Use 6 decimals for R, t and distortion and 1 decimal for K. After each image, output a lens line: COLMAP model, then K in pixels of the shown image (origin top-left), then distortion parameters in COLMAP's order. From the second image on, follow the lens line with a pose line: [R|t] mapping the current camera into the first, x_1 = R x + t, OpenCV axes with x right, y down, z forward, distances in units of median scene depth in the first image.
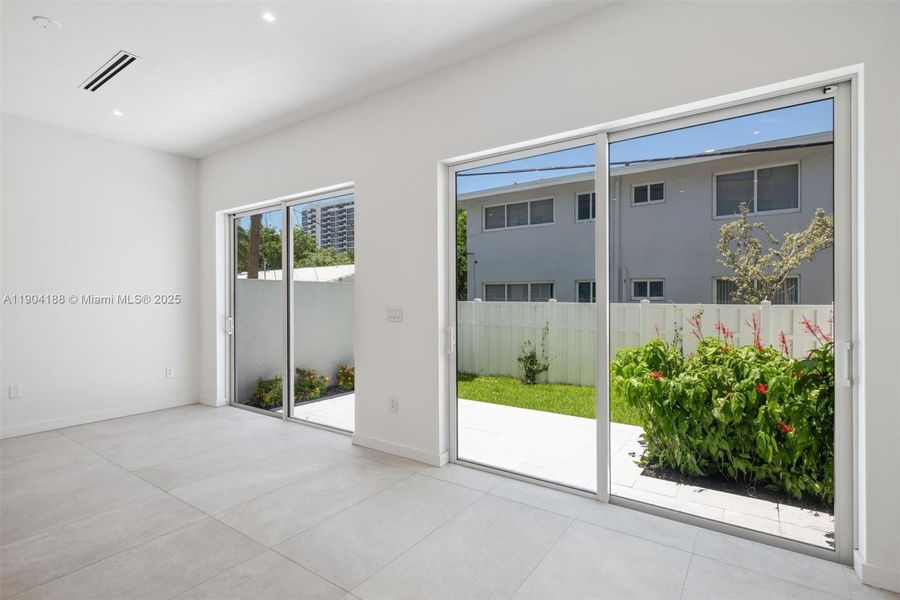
lens RADIAL K [[427.9, 0, 450.0], [0, 427.9, 300.0], [0, 0, 1]] dist [0.001058, 0.000214]
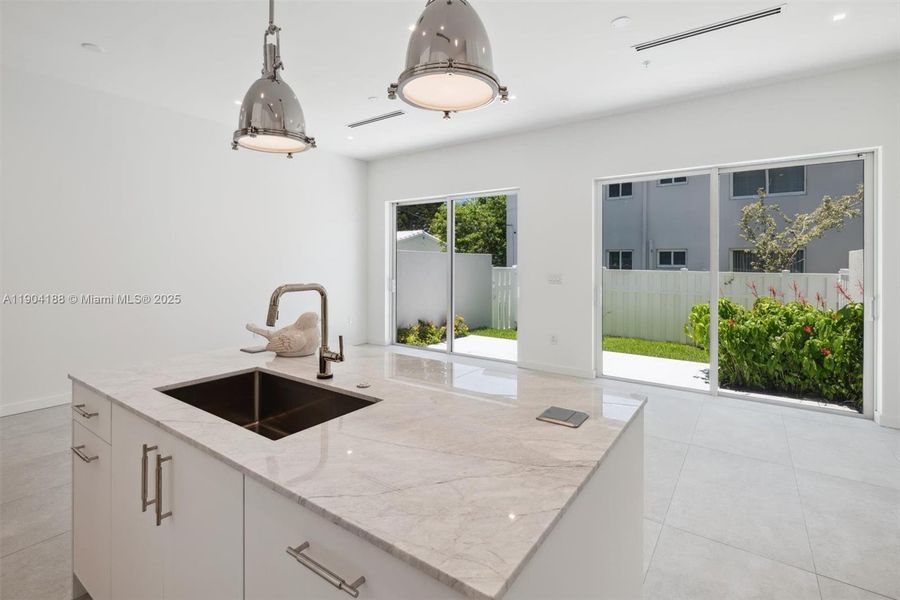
lens RADIAL K [[413.0, 0, 449.0], [0, 413.0, 264.1], [0, 0, 1]] dist [-0.001059, -0.000374]
pose [[0.999954, 0.009211, -0.002598, -0.497700], [-0.009210, 0.999958, 0.000344, -0.014387], [0.002601, -0.000320, 0.999997, -0.434832]]
